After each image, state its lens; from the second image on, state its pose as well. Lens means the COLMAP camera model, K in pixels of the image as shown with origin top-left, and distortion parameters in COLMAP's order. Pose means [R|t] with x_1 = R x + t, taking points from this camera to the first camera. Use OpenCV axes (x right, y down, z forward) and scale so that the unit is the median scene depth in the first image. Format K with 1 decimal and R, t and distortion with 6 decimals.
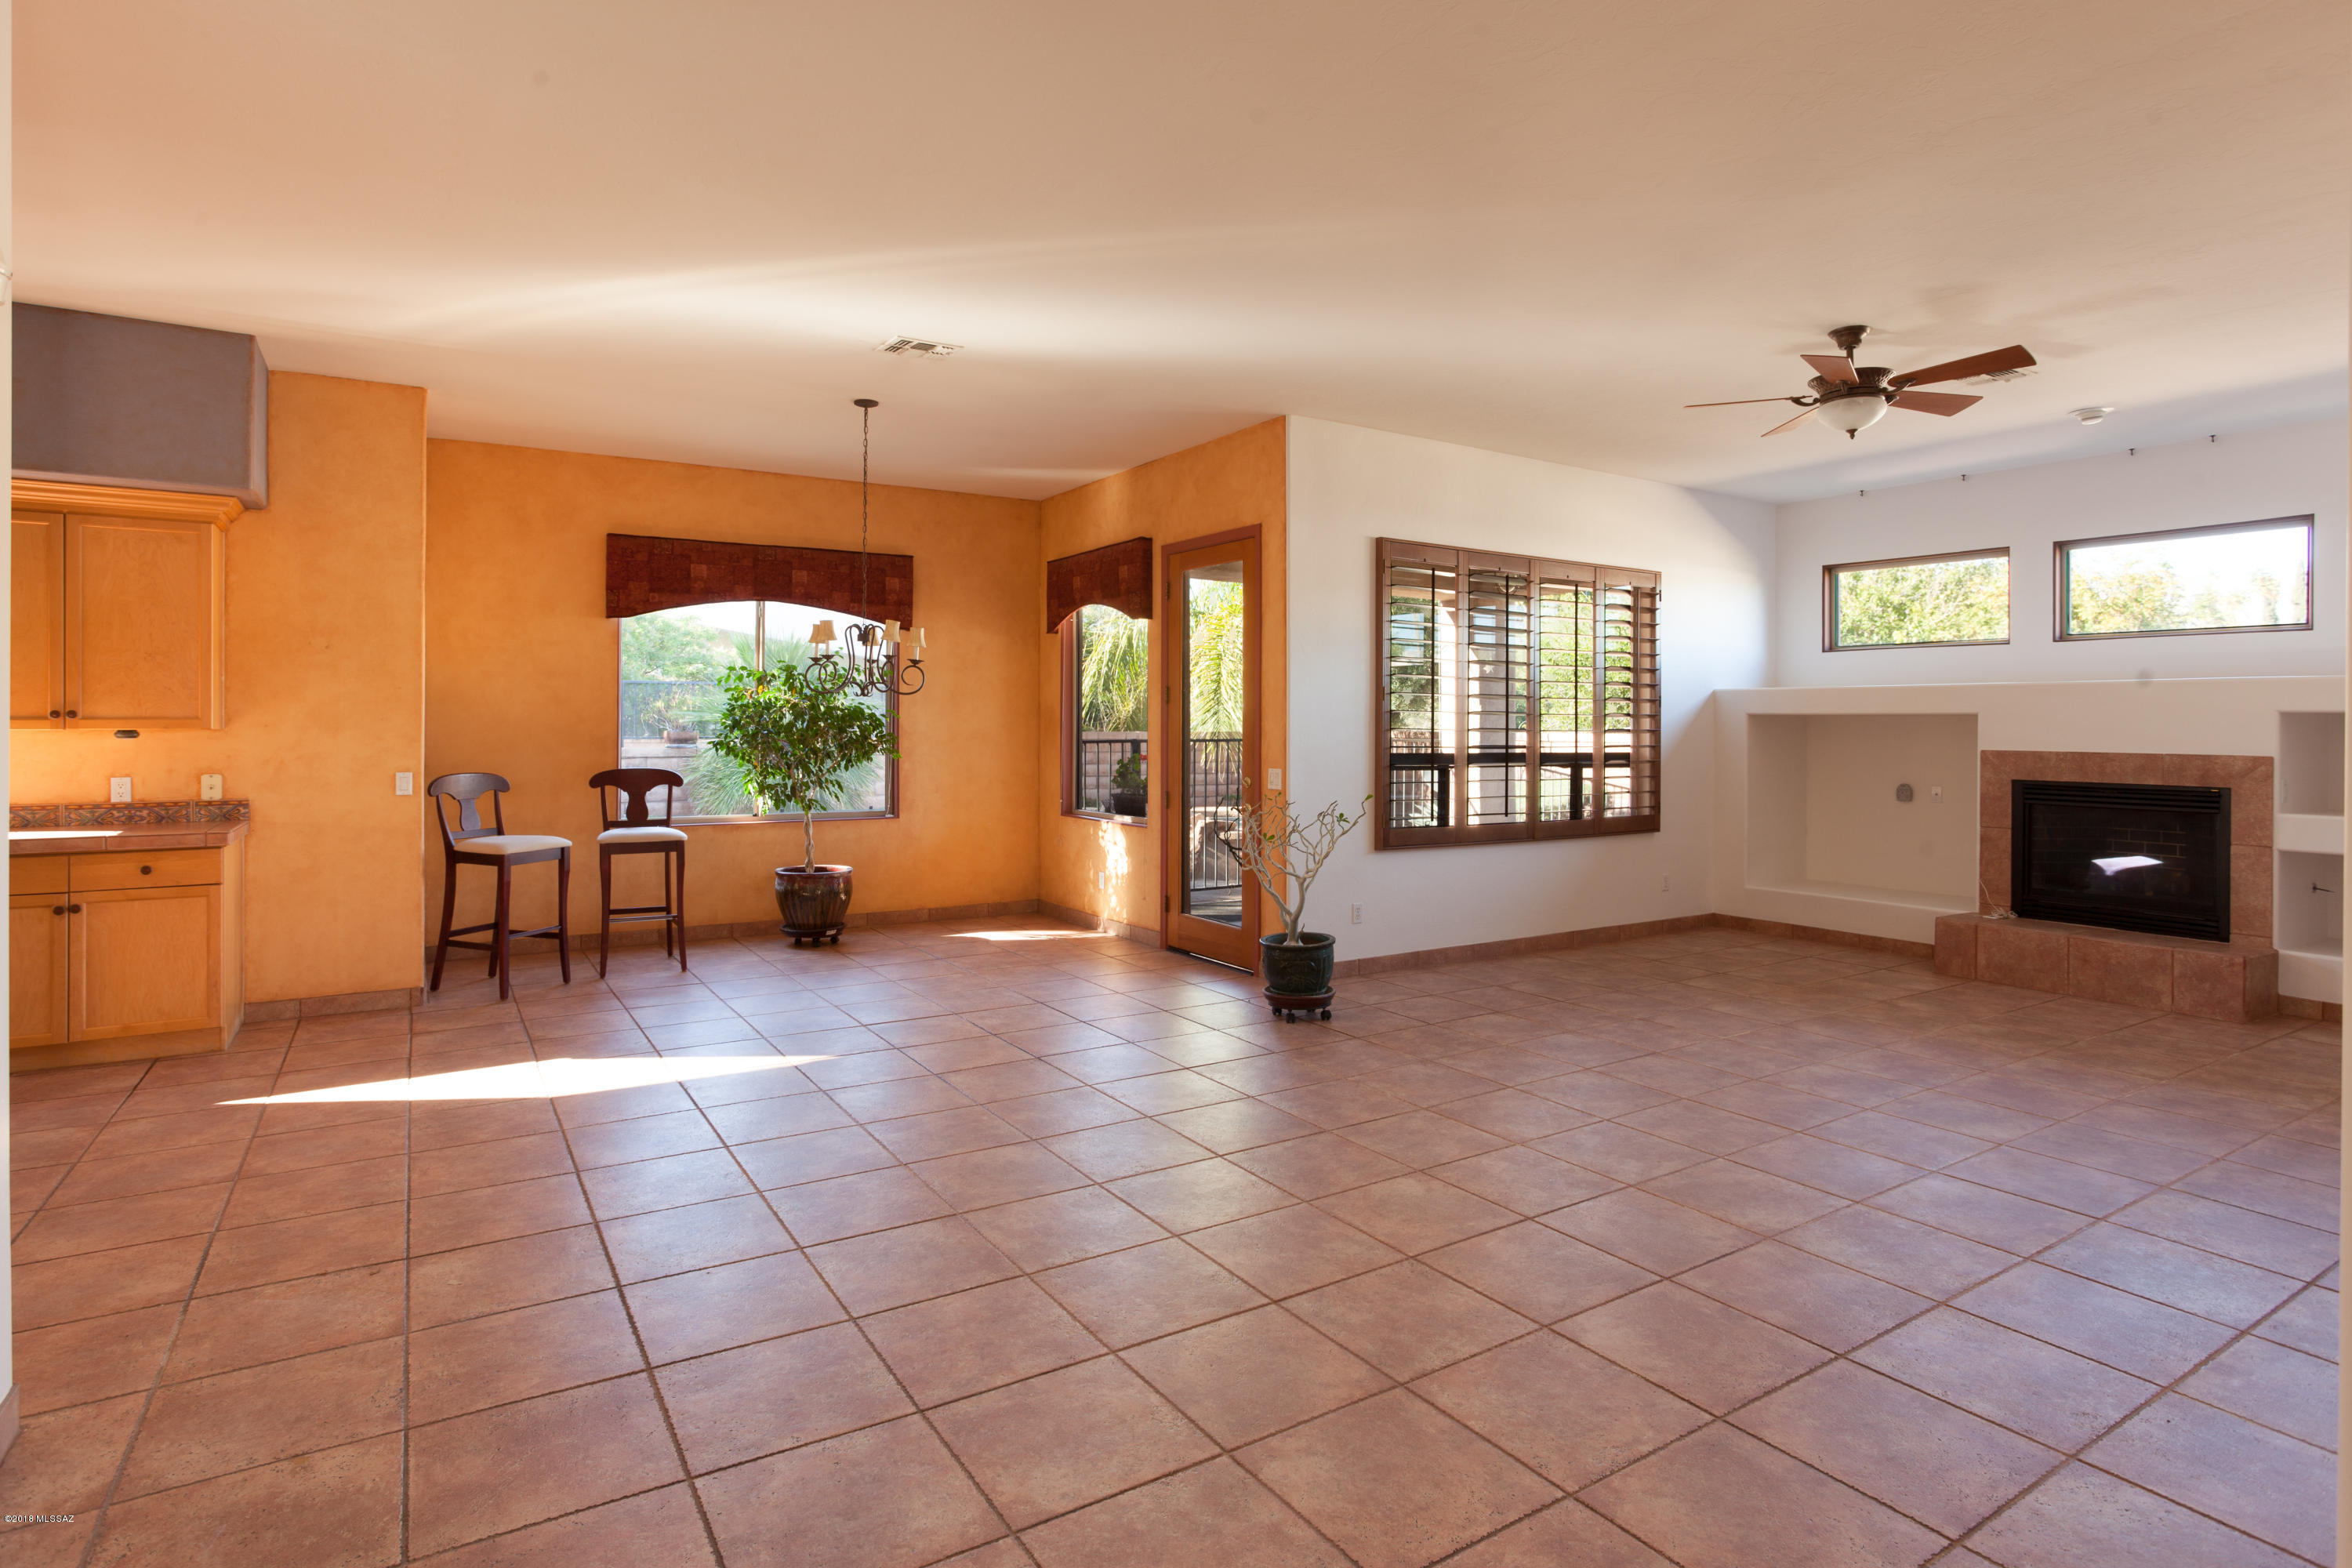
lens RADIAL K [[1229.9, 0, 1170.1], [0, 1229.9, 727.9], [0, 0, 1]] dist [-0.038672, 0.017771]
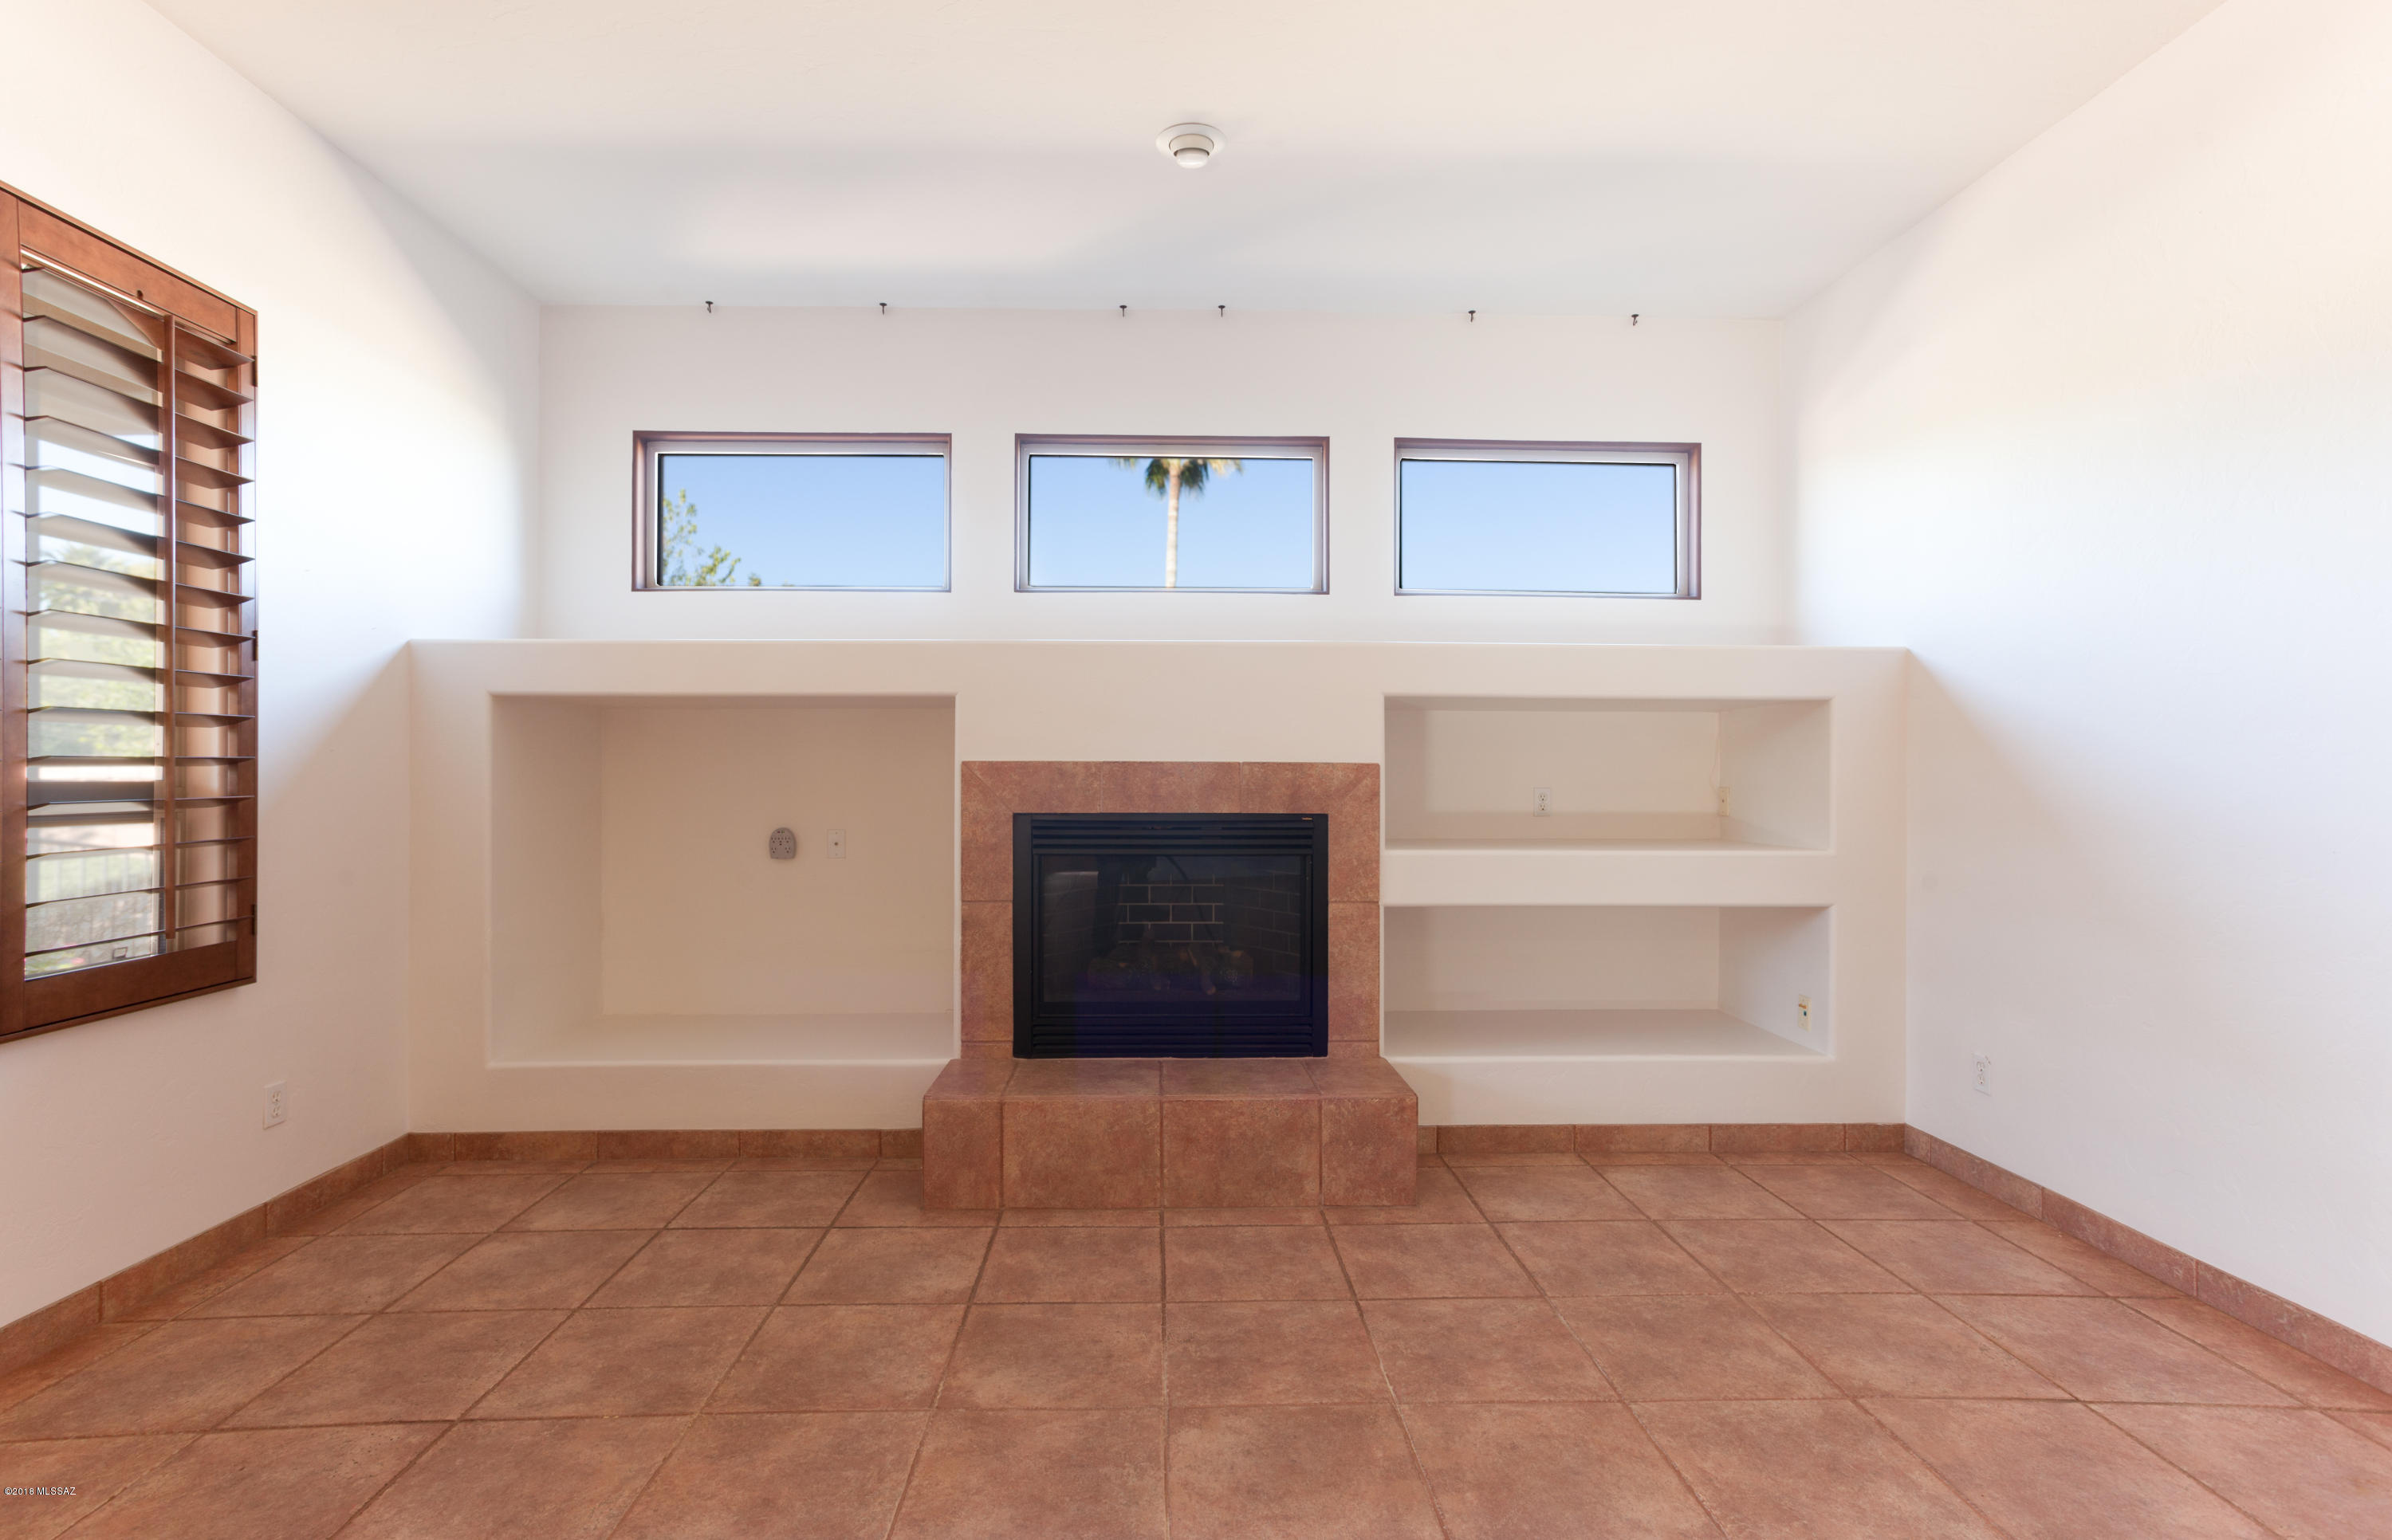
lens RADIAL K [[1140.4, 0, 1196.0], [0, 1140.4, 770.0], [0, 0, 1]] dist [0.000178, 0.000703]
pose [[0.507345, -0.003218, 0.861737, 0.282582], [0.006227, 0.999981, 0.000068, 0.023003], [-0.861720, 0.005331, 0.507355, 0.658685]]
